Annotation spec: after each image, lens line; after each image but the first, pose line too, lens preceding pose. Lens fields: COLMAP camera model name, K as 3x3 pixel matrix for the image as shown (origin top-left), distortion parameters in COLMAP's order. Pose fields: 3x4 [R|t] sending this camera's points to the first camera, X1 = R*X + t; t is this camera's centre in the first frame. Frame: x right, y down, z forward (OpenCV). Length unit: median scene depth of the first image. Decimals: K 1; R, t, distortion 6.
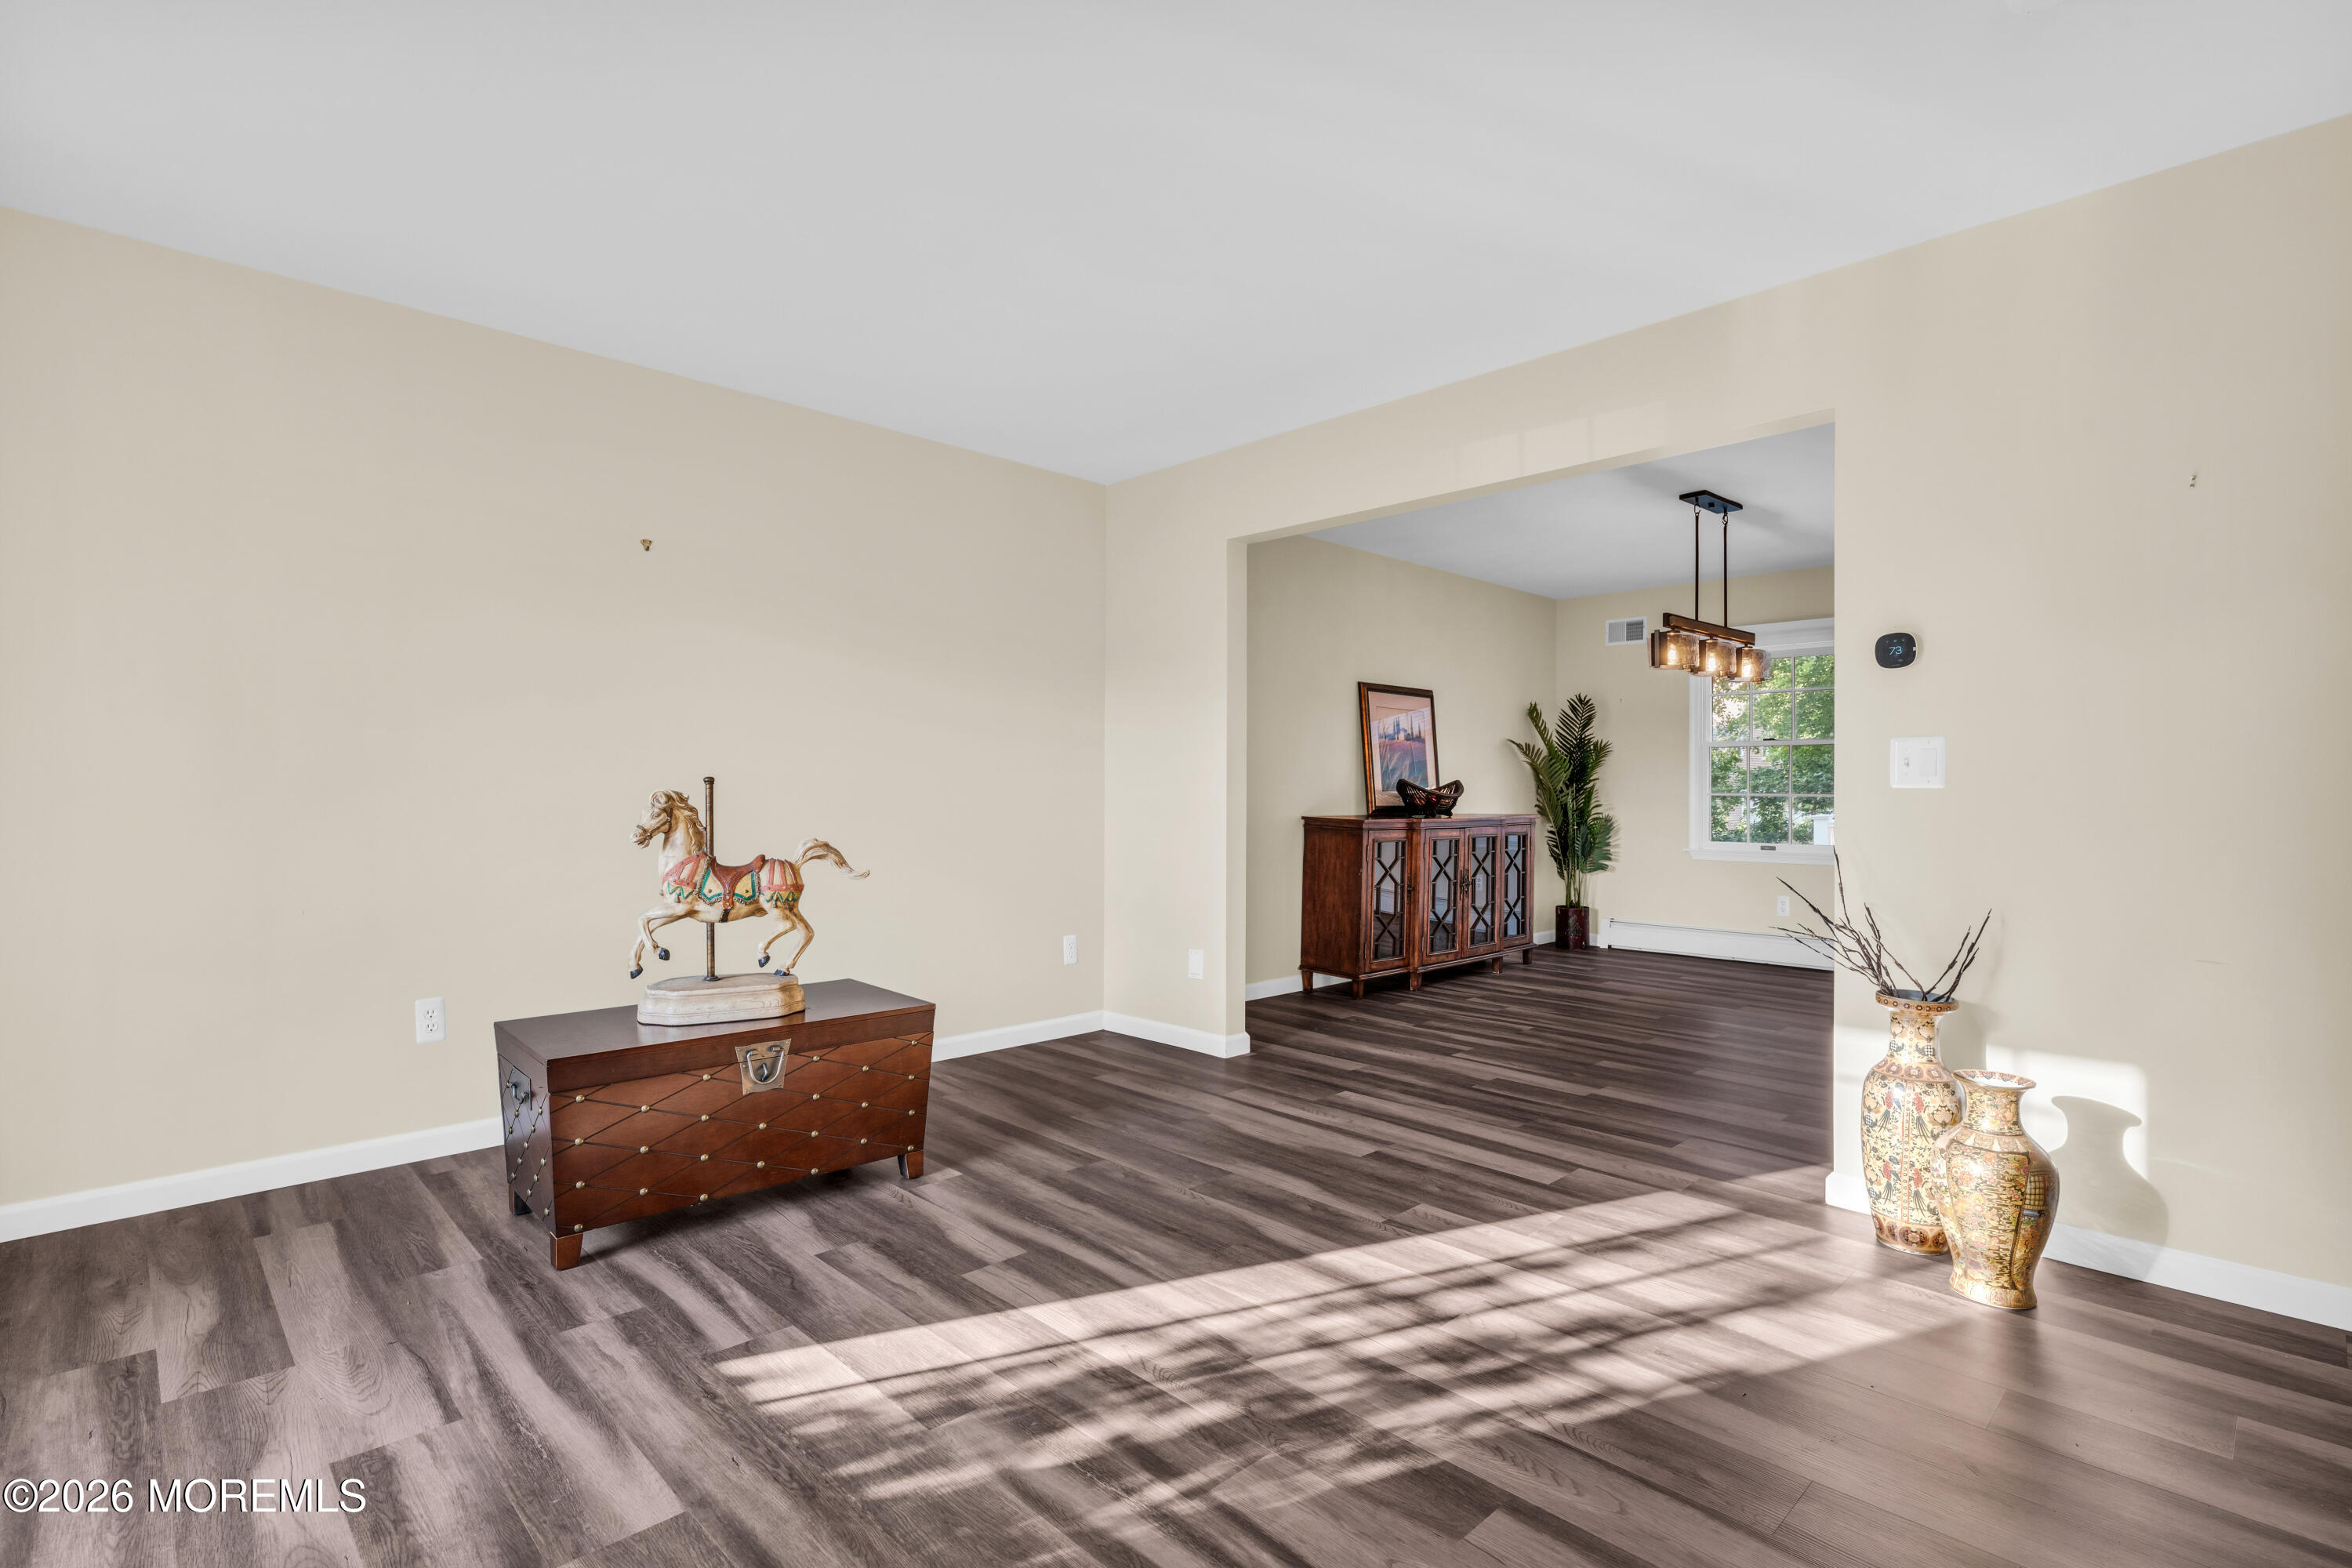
lens RADIAL K [[1121.5, 0, 1175.7], [0, 1121.5, 792.4], [0, 0, 1]] dist [-0.004152, -0.000153]
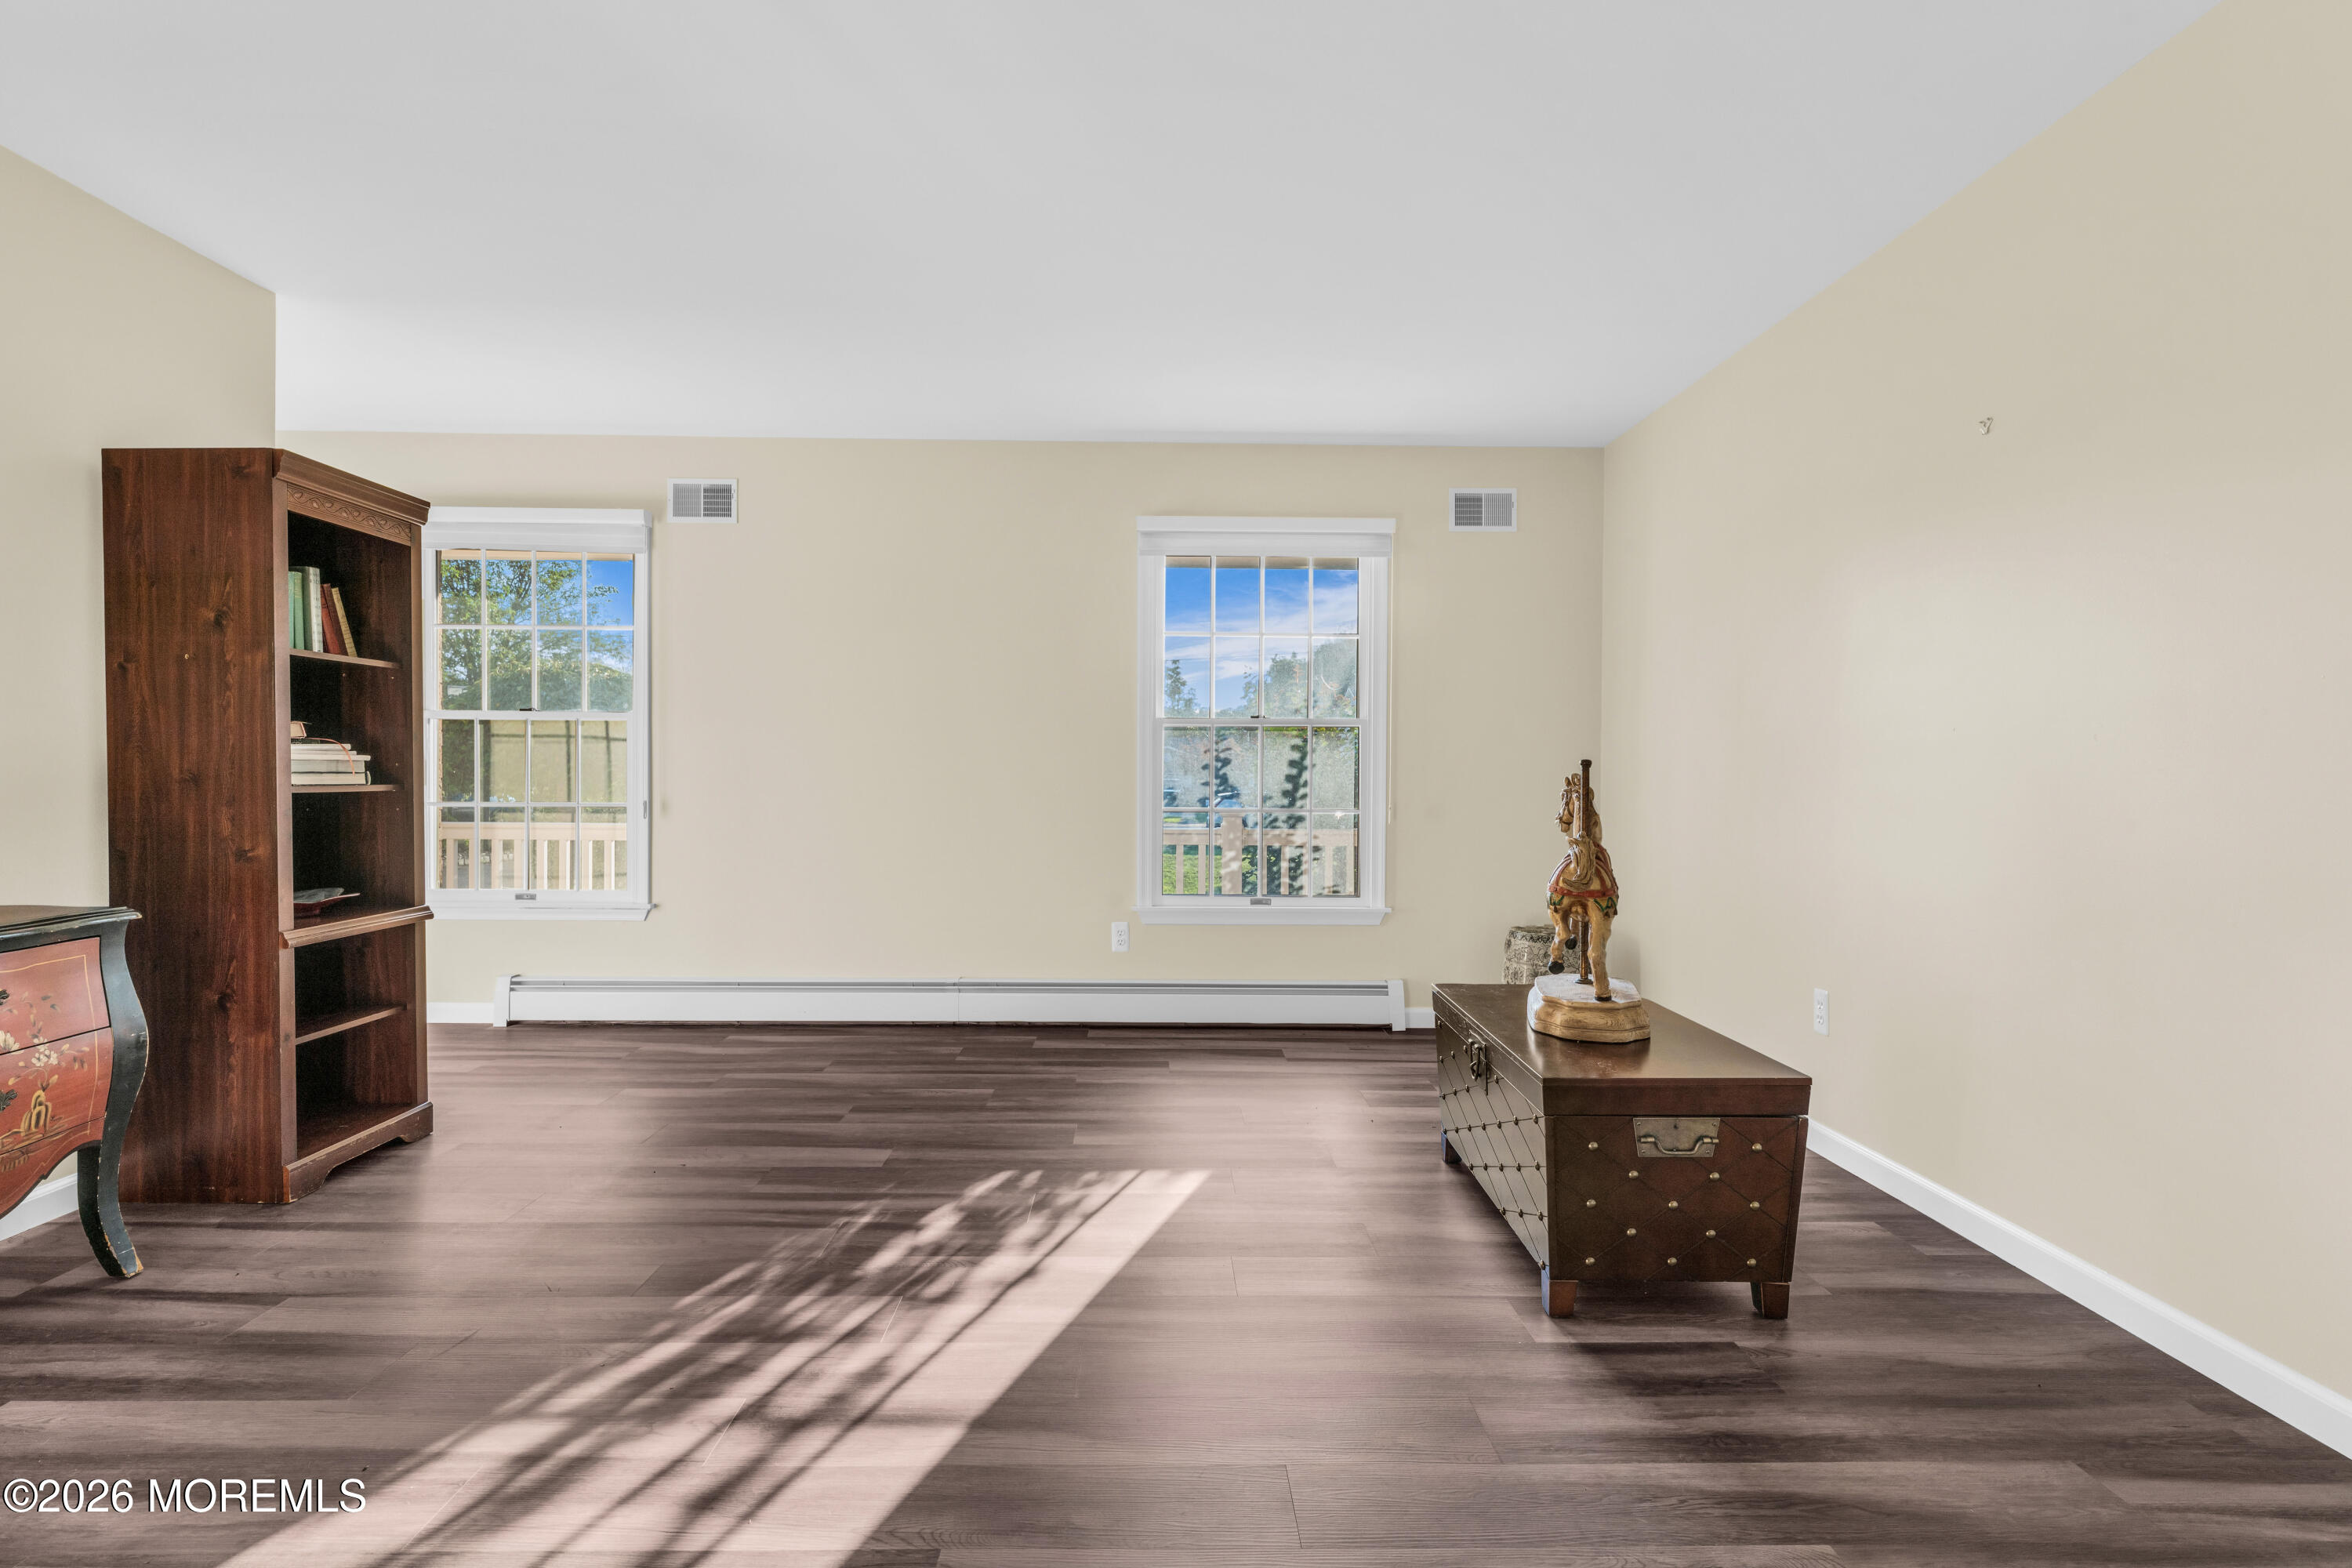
lens RADIAL K [[1121.5, 0, 1176.7], [0, 1121.5, 780.5], [0, 0, 1]] dist [-0.004152, -0.000153]
pose [[-0.697370, -0.007505, -0.716672, 0.362437], [-0.003725, 0.999970, -0.006847, 0.008152], [0.716701, -0.002106, -0.697377, 1.076563]]
